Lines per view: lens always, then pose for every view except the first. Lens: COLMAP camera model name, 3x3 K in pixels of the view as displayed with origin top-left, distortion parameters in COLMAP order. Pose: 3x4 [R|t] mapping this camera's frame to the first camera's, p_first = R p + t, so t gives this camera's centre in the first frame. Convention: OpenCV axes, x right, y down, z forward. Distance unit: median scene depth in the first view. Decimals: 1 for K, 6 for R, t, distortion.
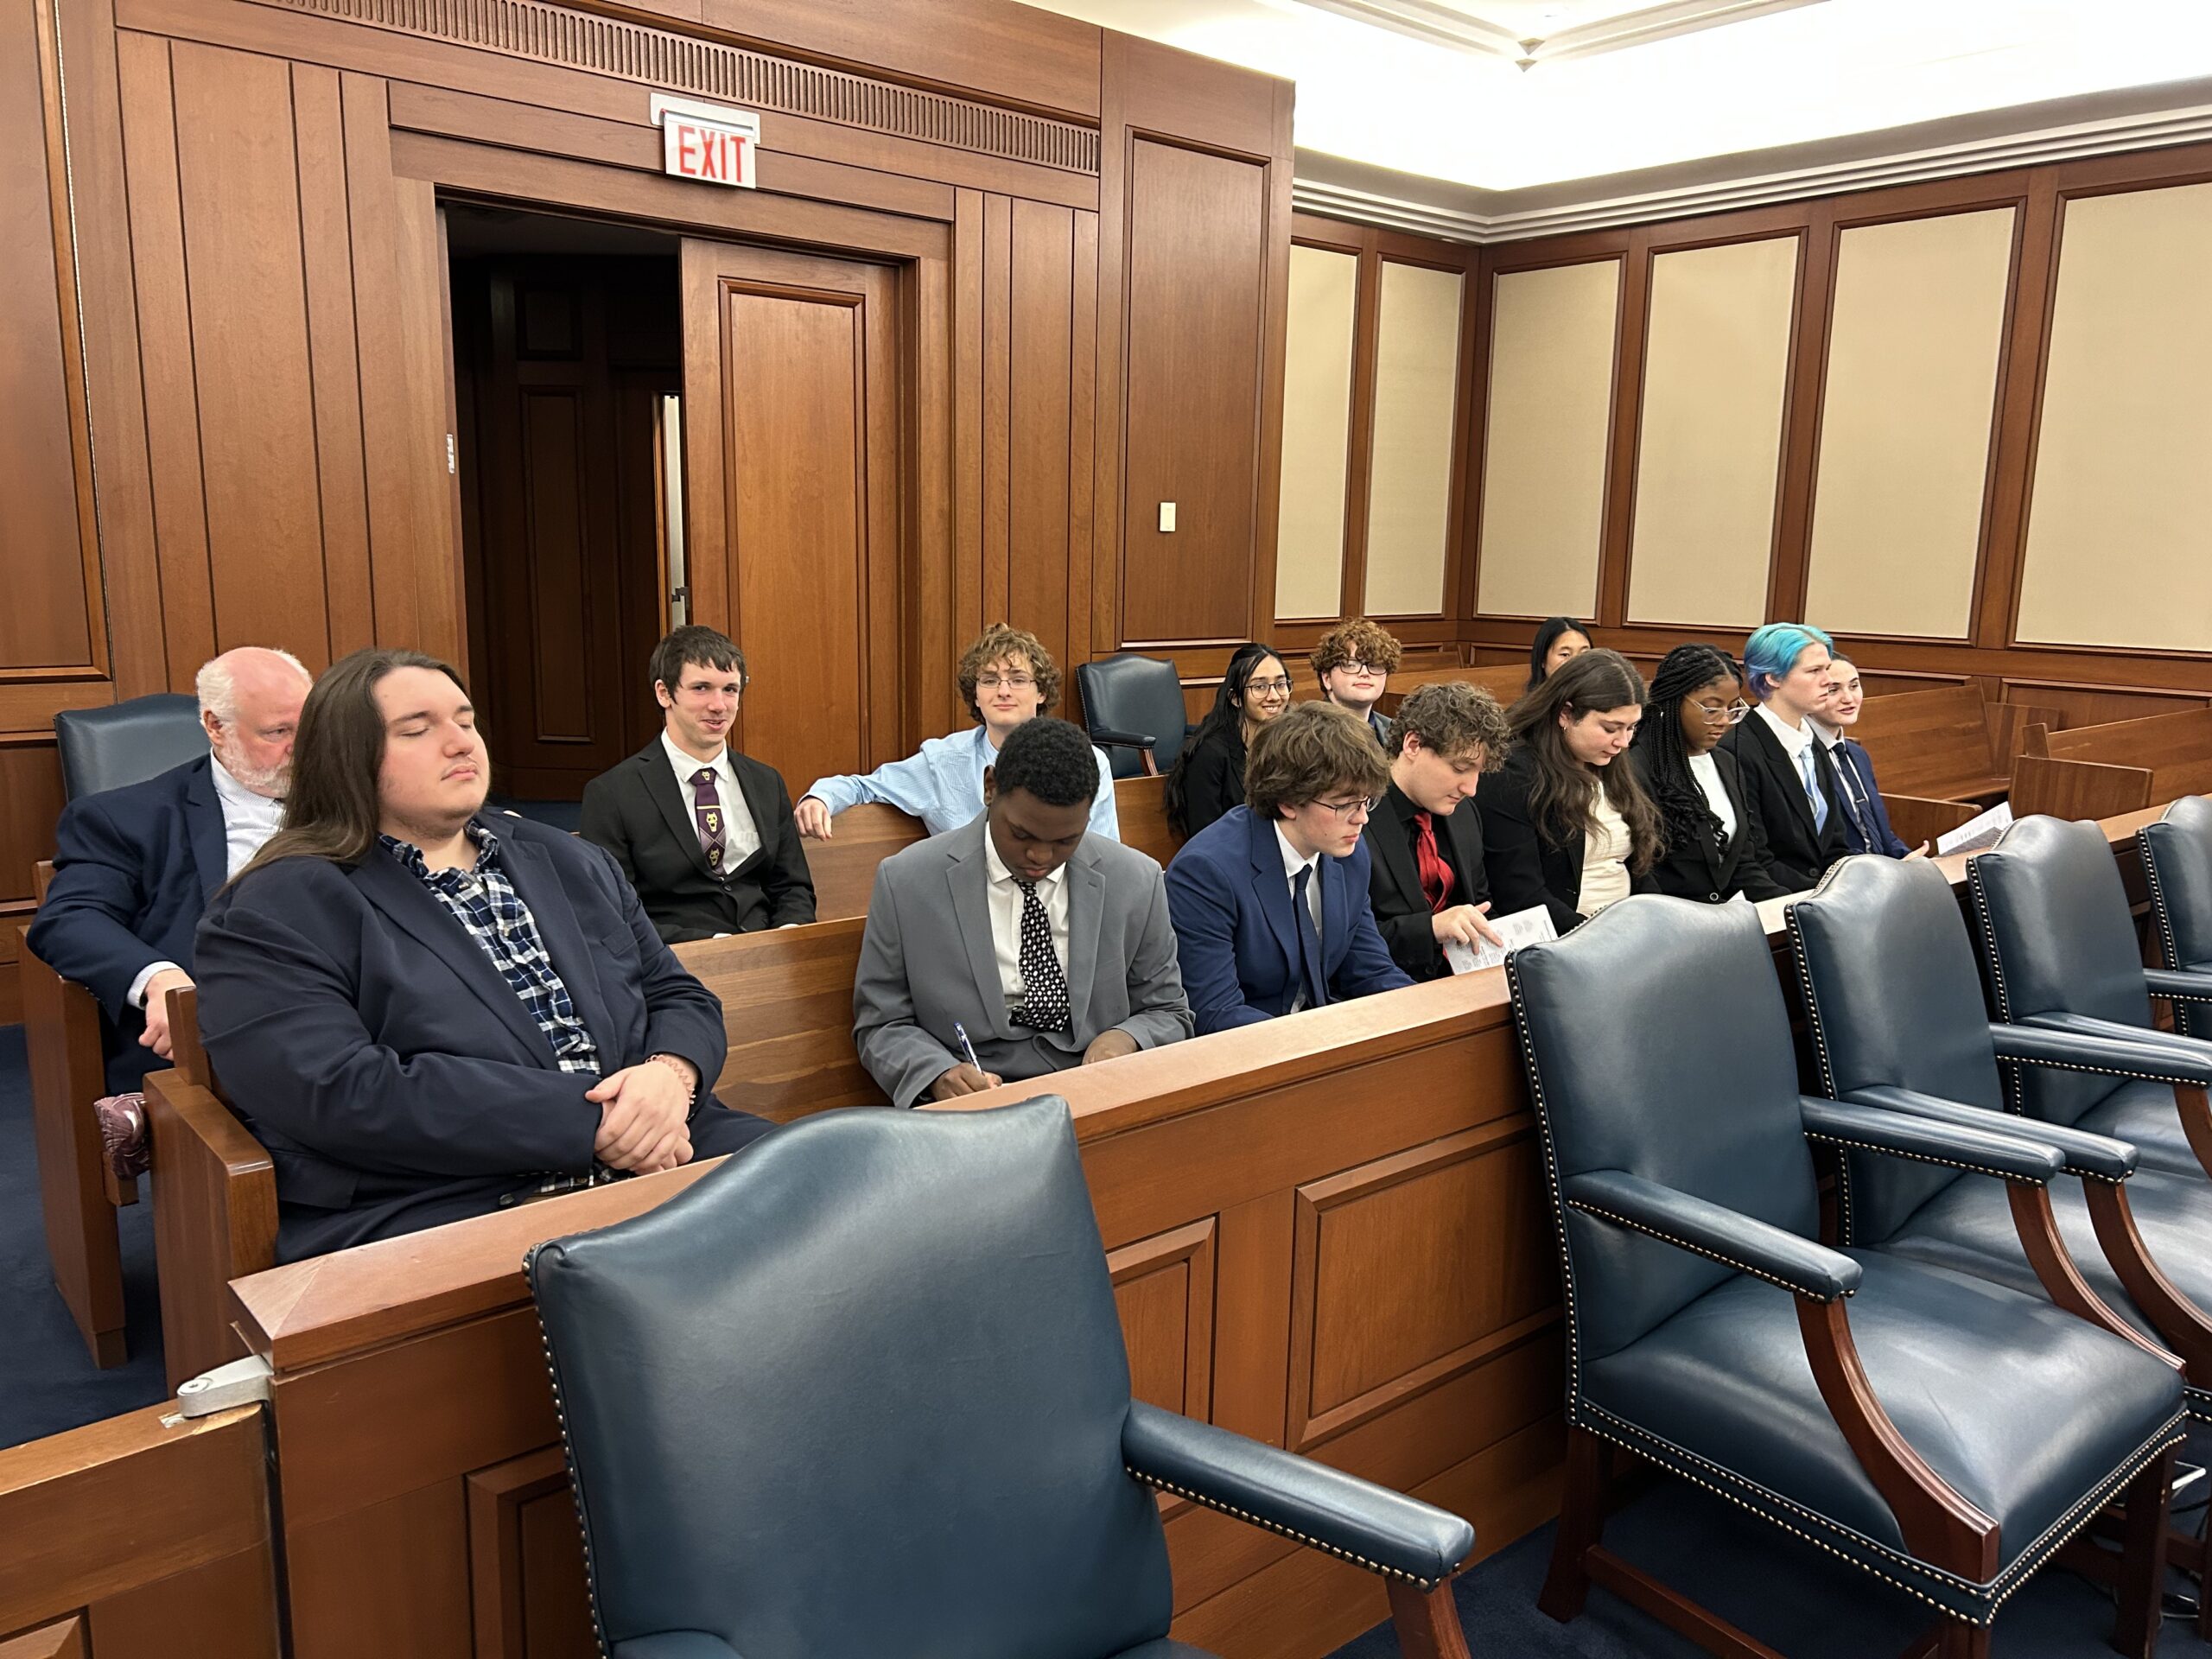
lens RADIAL K [[1666.4, 0, 1106.0], [0, 1666.4, 829.5], [0, 0, 1]] dist [0.049974, -0.002151]
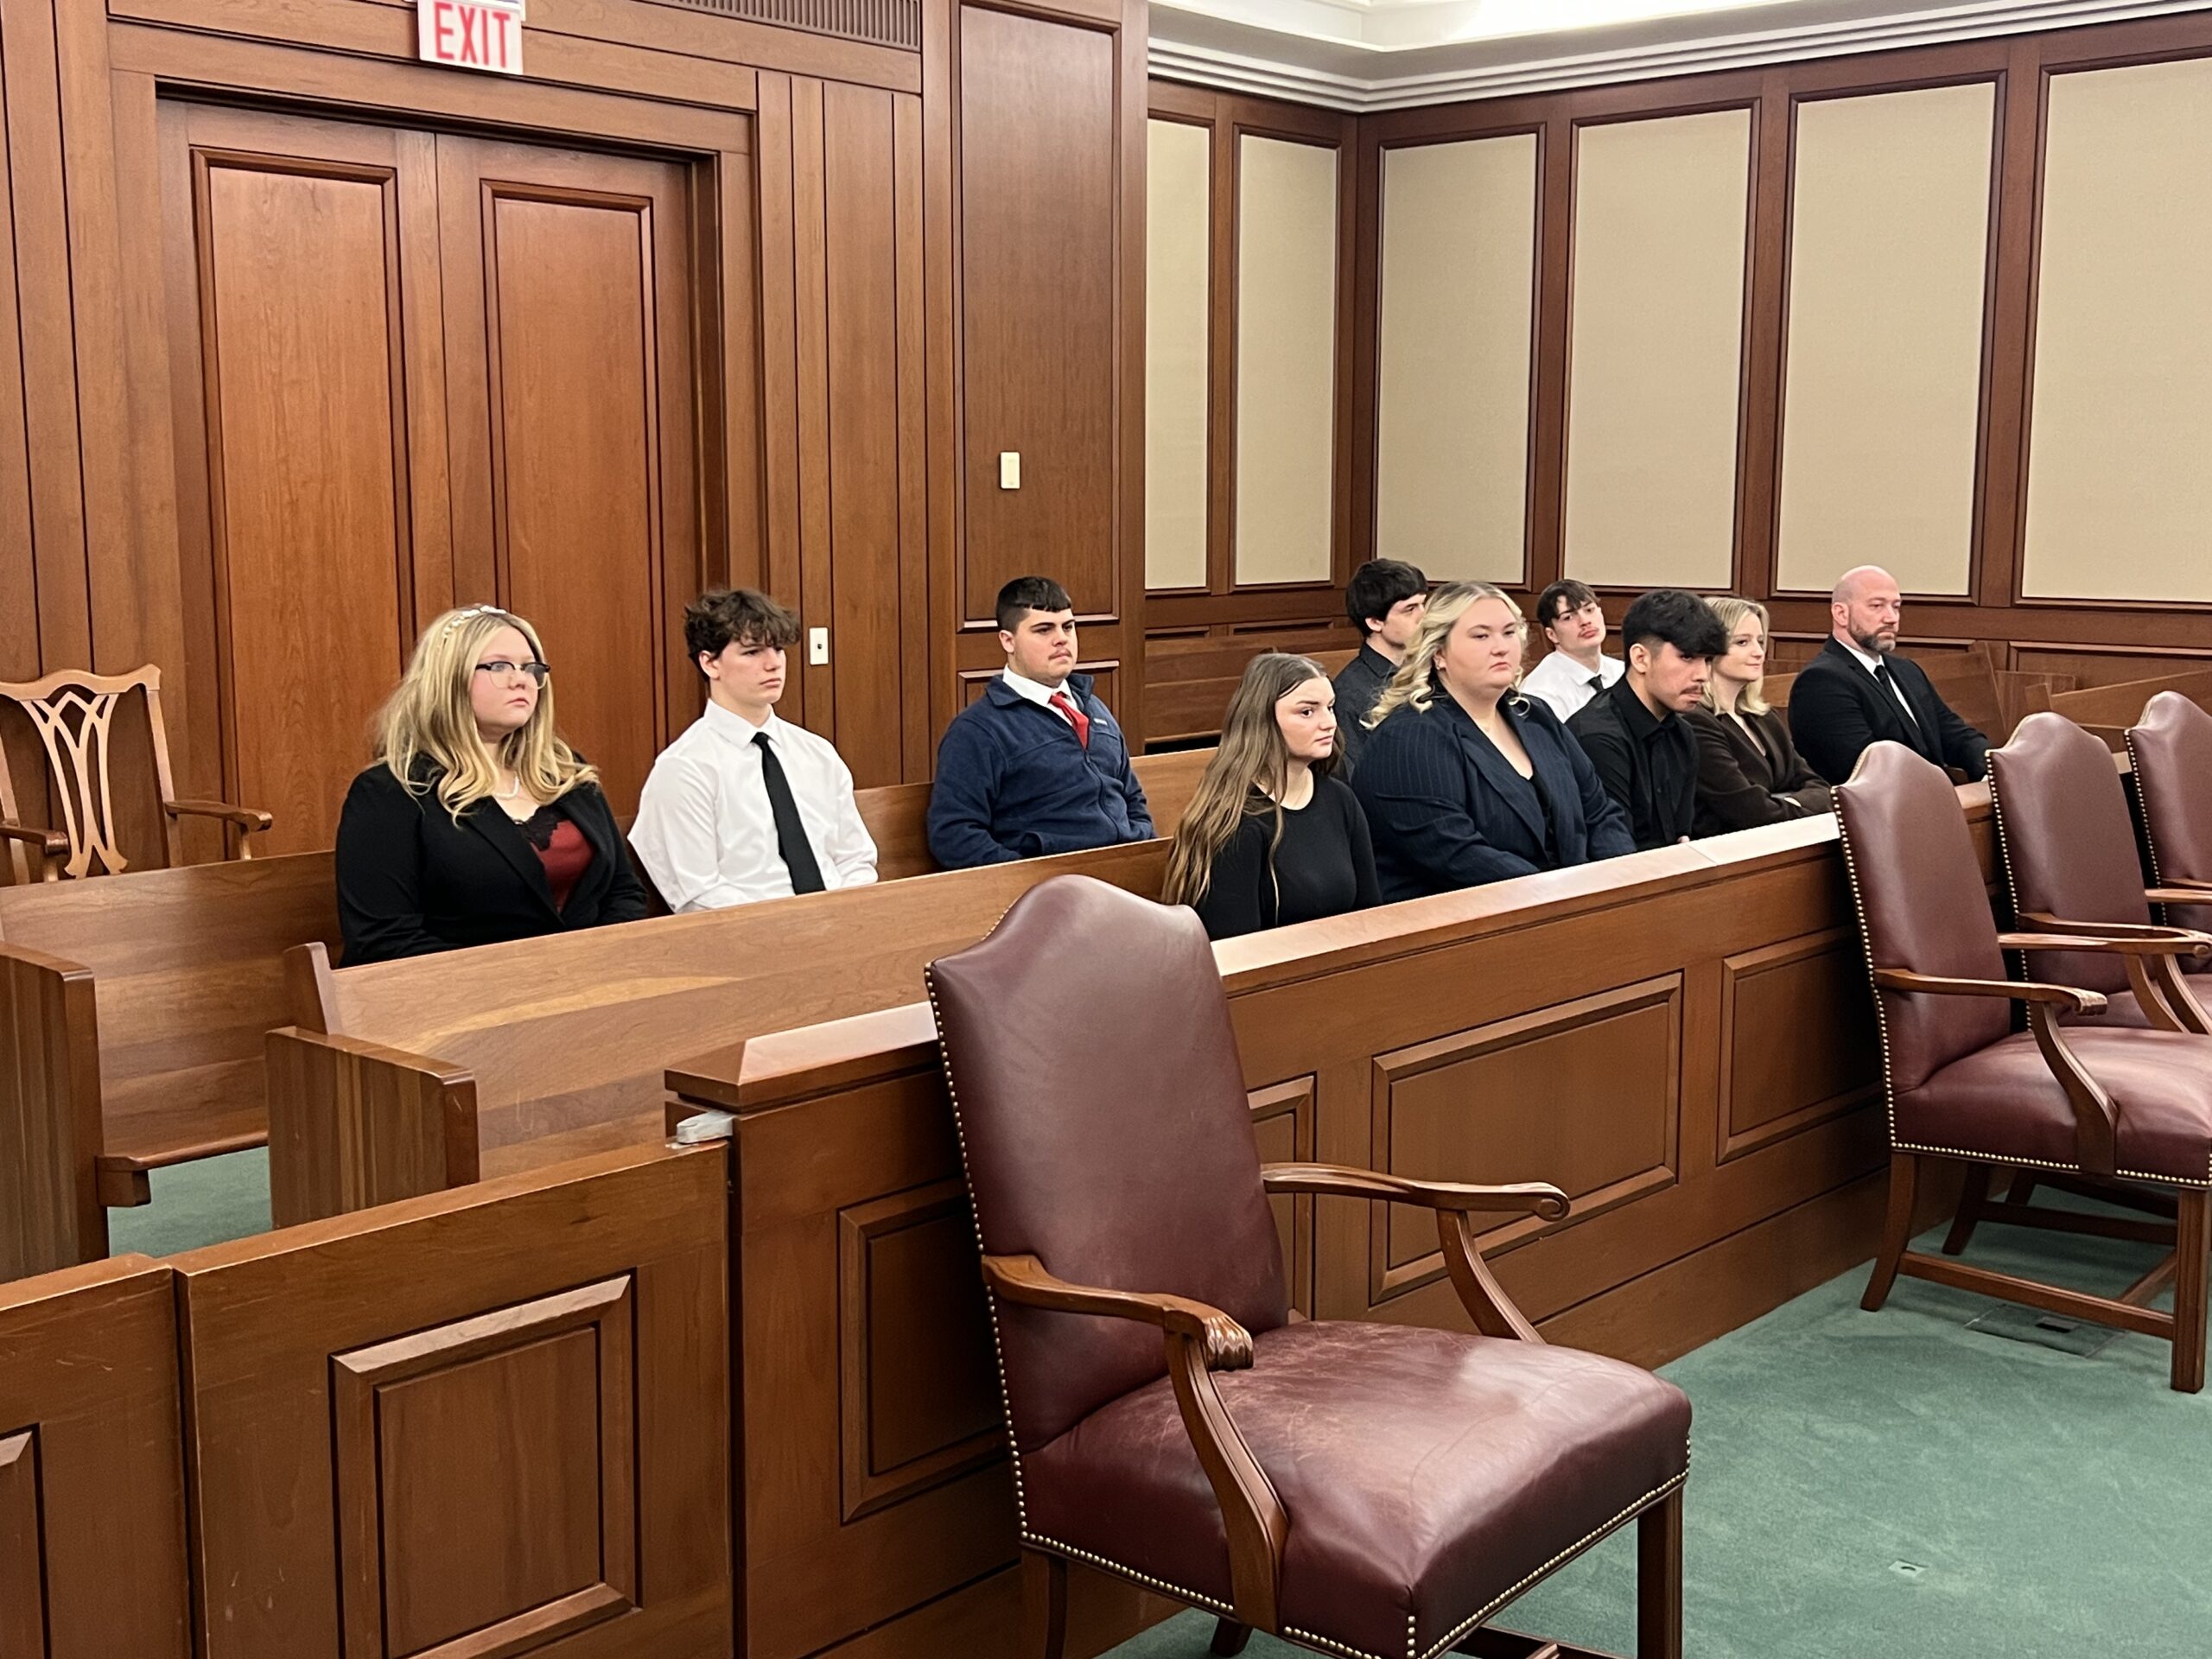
lens RADIAL K [[2525.0, 0, 1106.0], [0, 2525.0, 829.5], [0, 0, 1]] dist [0.096510, -0.001329]
pose [[0.991090, -0.036152, 0.128196, -0.081580], [0.041241, 0.998454, -0.037265, 0.033324], [-0.126651, 0.042220, 0.991048, -0.200496]]
